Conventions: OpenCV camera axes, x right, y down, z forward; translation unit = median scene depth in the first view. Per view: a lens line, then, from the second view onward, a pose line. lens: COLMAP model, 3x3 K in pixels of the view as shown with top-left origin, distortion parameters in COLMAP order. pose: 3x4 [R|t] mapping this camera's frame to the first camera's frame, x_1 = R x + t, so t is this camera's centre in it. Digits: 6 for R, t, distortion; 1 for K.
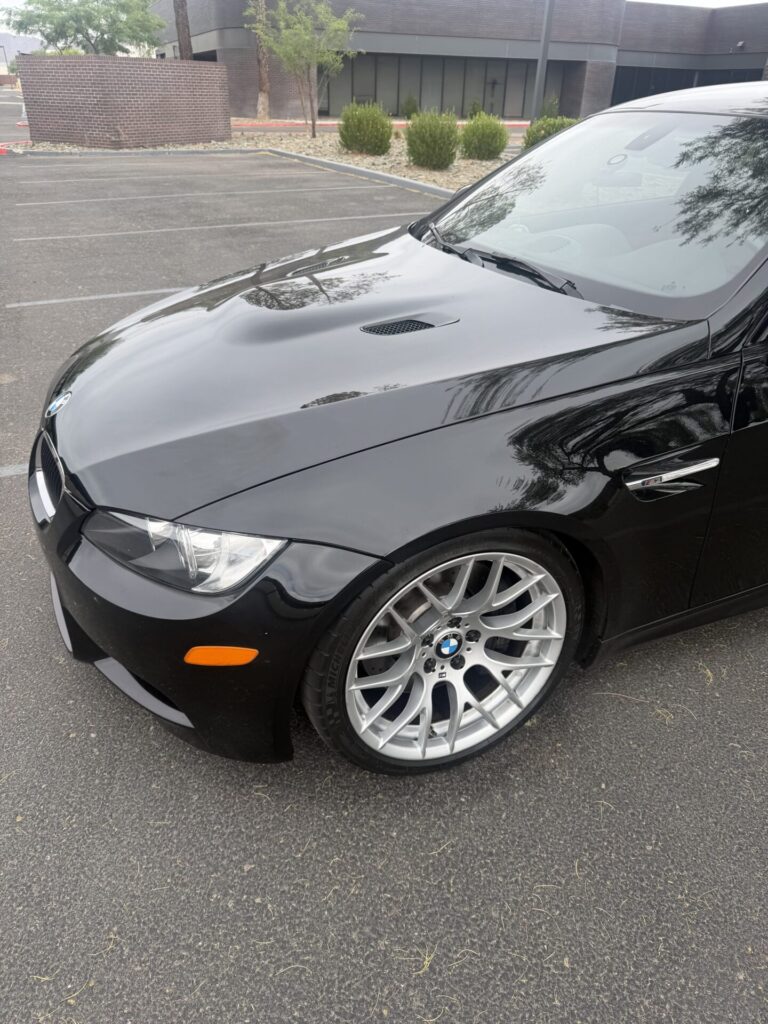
lens RADIAL K [[713.0, 0, 384.0], [0, 713.0, 512.0], [0, 0, 1]] dist [-0.004723, -0.003265]
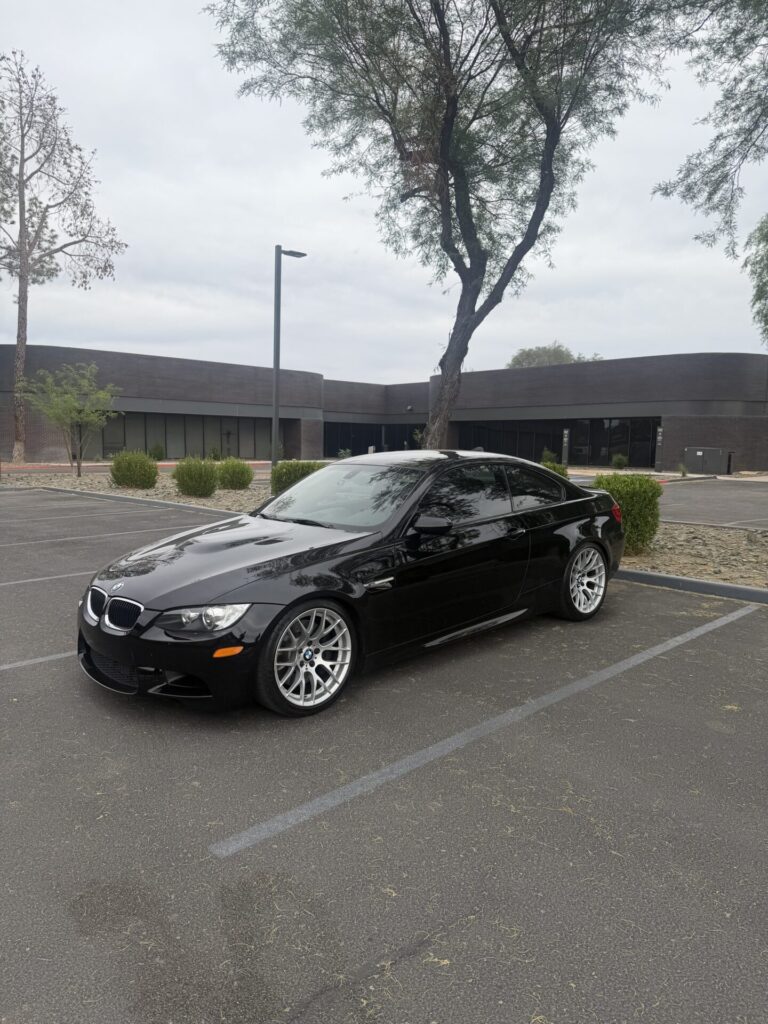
lens RADIAL K [[680.4, 0, 380.9], [0, 680.4, 543.9], [0, 0, 1]] dist [-0.000379, -0.000676]
pose [[0.938034, -0.056454, 0.341914, -0.047343], [0.179290, 0.923391, -0.339418, 0.069524], [-0.296559, 0.379687, 0.876294, -0.134474]]
